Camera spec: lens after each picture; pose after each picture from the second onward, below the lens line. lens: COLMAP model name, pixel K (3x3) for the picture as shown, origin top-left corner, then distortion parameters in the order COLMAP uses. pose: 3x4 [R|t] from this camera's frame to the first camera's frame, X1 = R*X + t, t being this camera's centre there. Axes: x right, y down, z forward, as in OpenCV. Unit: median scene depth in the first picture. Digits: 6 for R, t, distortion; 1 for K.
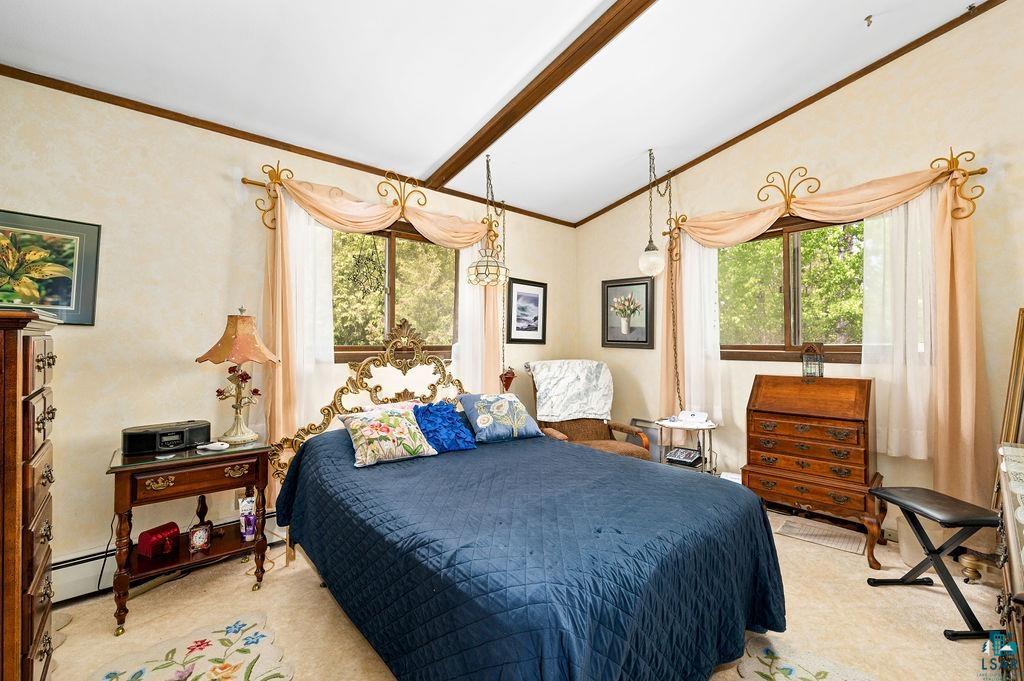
lens RADIAL K [[433.8, 0, 512.1], [0, 433.8, 339.9], [0, 0, 1]] dist [0.000941, -0.000500]
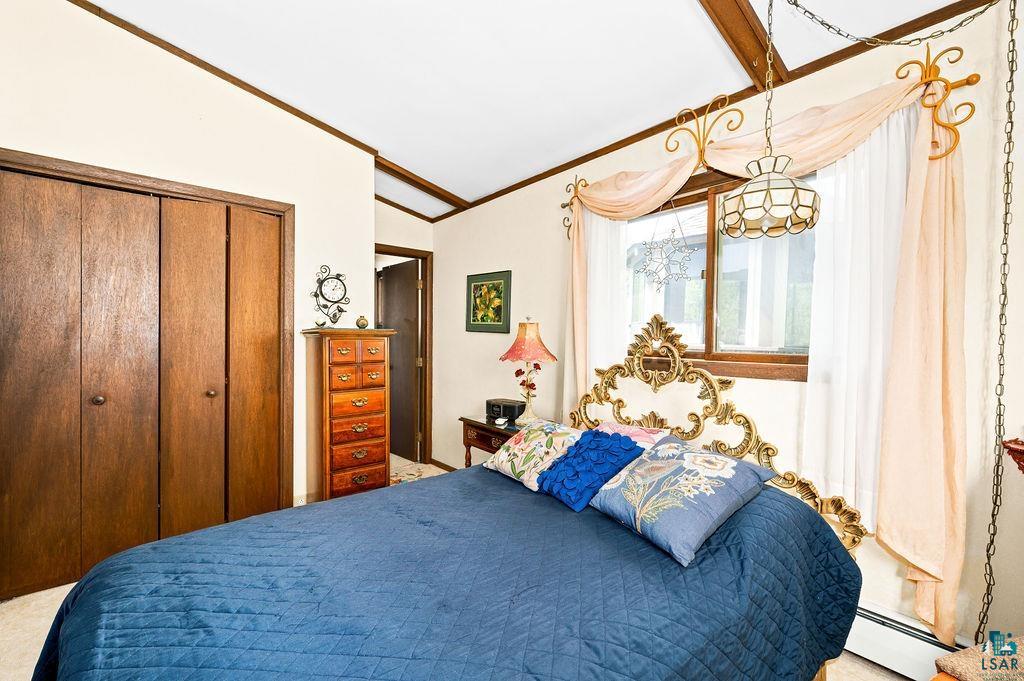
lens RADIAL K [[433.8, 0, 510.3], [0, 433.8, 339.5], [0, 0, 1]] dist [0.000941, -0.000500]
pose [[-0.029865, 0.005226, -0.999540, 0.495320], [0.000582, 0.999986, 0.005211, -0.012505], [0.999554, -0.000426, -0.029867, 0.787253]]
